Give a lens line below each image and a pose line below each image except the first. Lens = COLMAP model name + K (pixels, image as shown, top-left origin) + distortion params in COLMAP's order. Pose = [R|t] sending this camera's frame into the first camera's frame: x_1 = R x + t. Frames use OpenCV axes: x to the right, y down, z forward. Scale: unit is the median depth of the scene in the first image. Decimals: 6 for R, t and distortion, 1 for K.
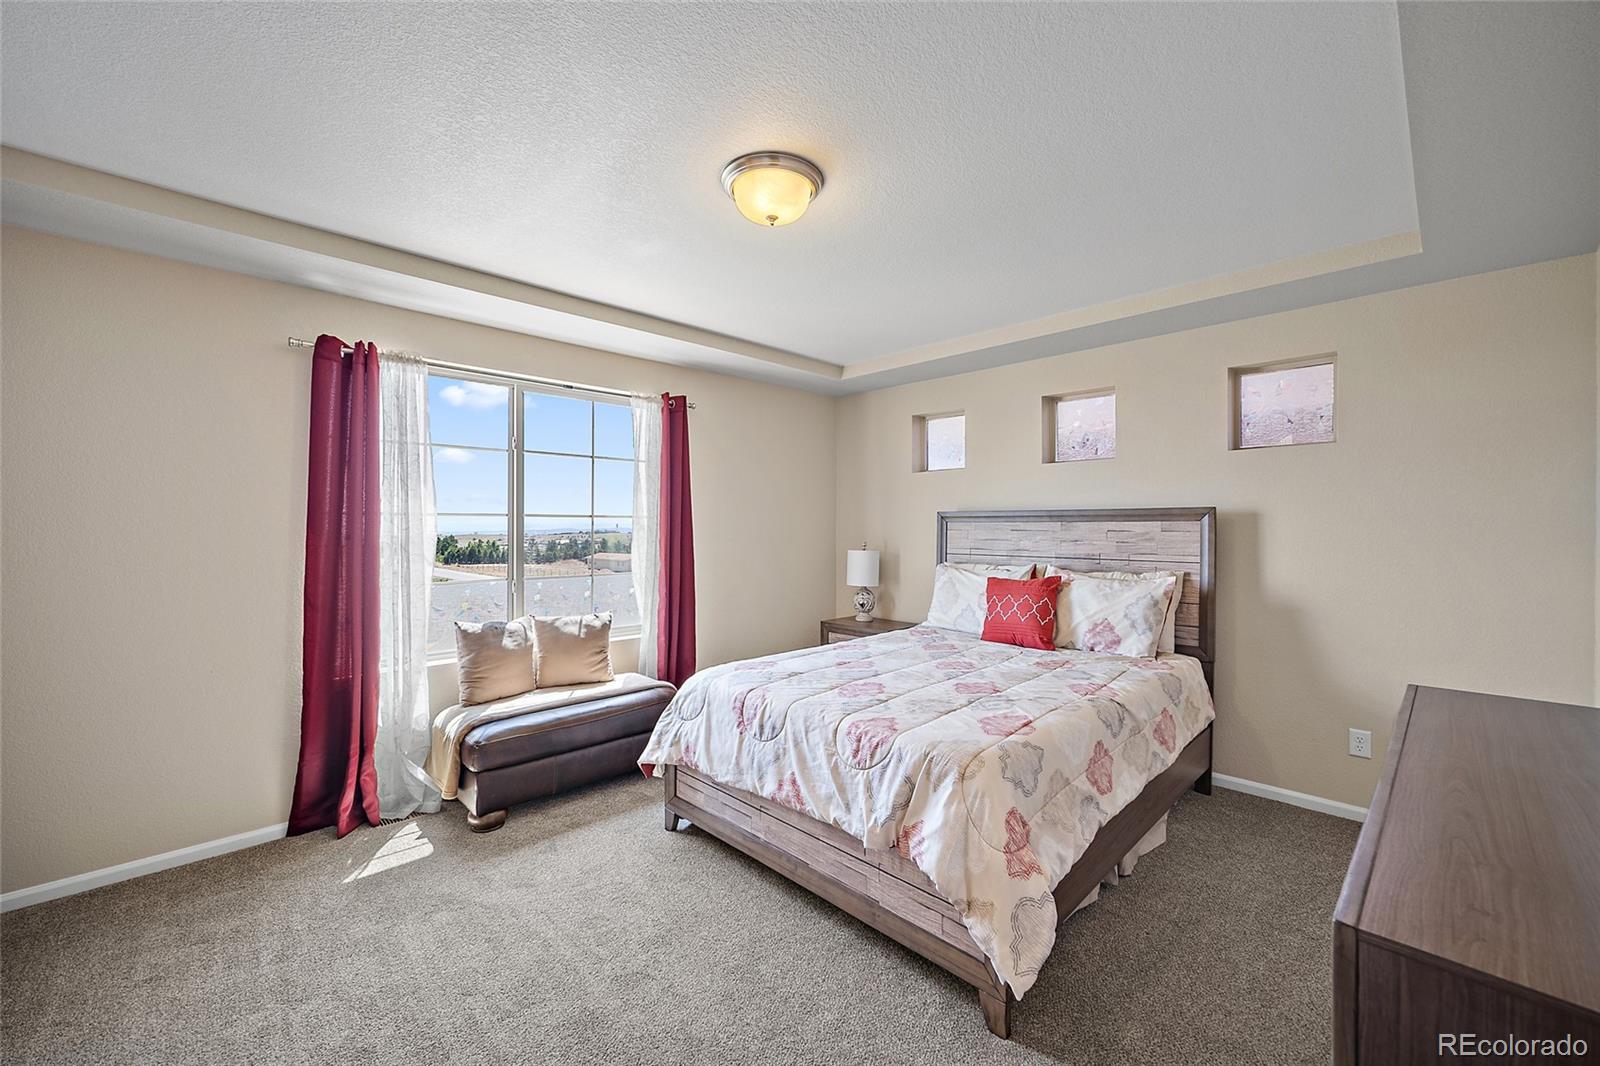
lens RADIAL K [[637.1, 0, 801.8], [0, 637.1, 512.4], [0, 0, 1]] dist [-0.002227, -0.000243]
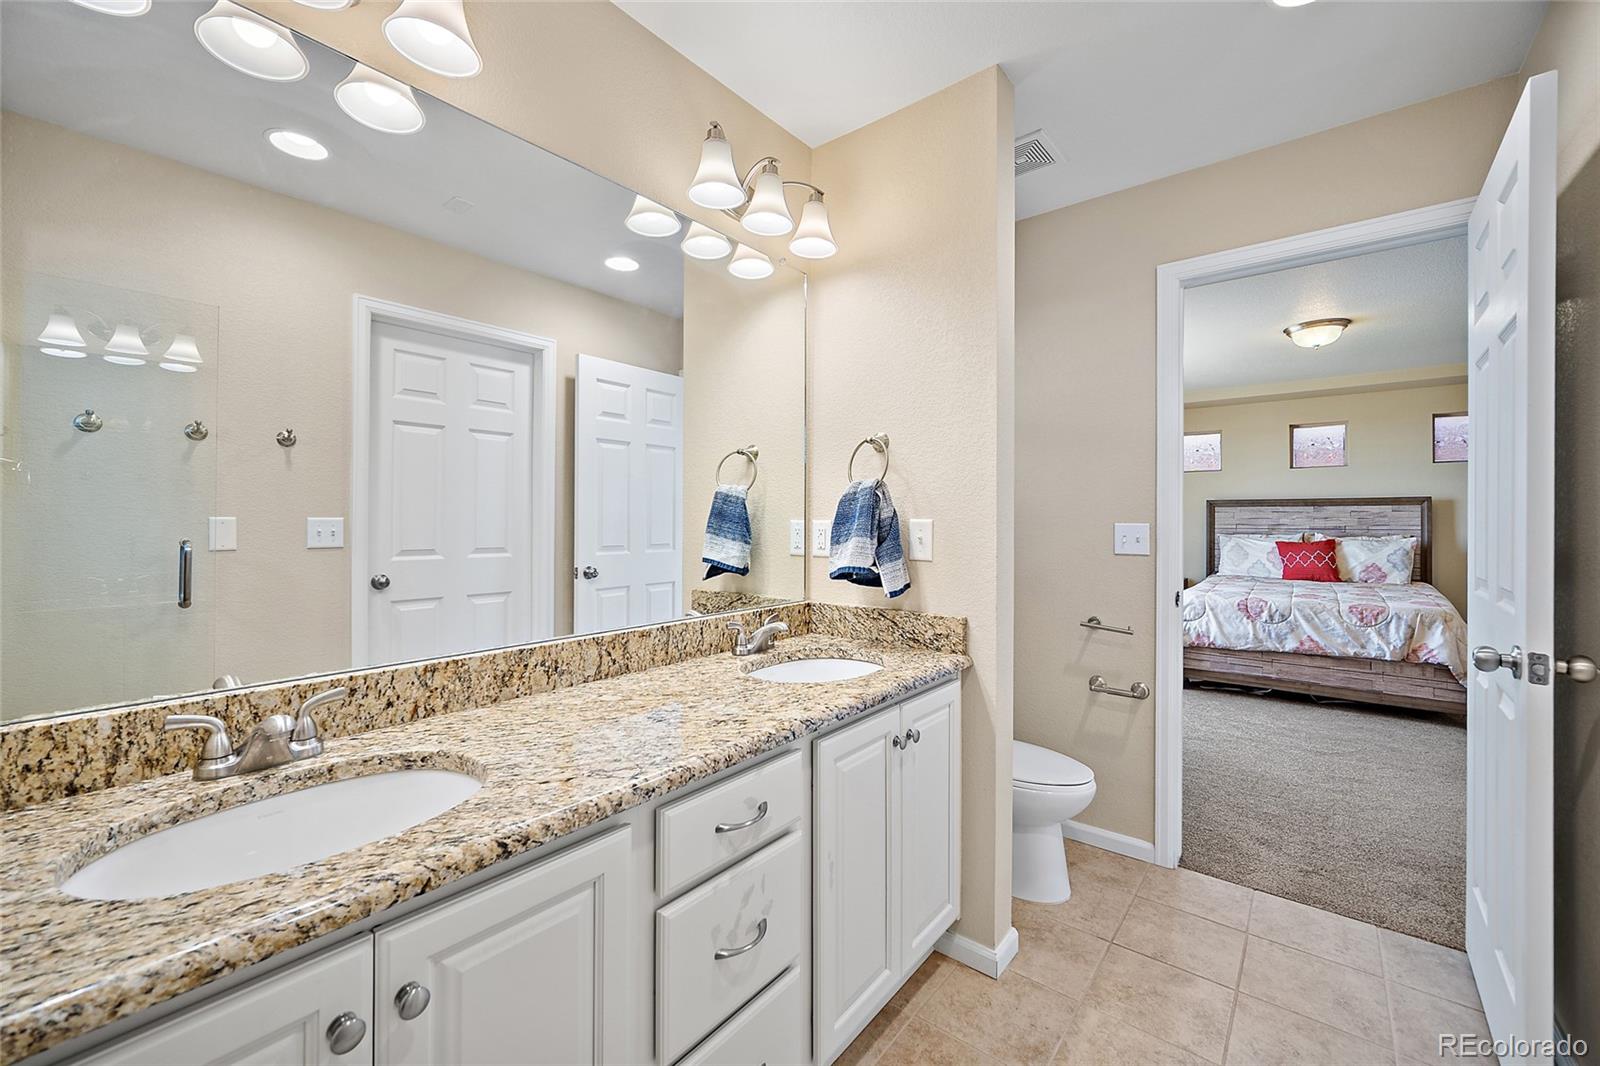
lens RADIAL K [[647.0, 0, 803.3], [0, 647.0, 505.1], [0, 0, 1]] dist [-0.000832, 0.000291]
pose [[0.991627, 0.004502, 0.129060, -1.203835], [-0.004017, 0.999984, -0.004019, 0.026753], [-0.129076, 0.003467, 0.991629, -0.481273]]
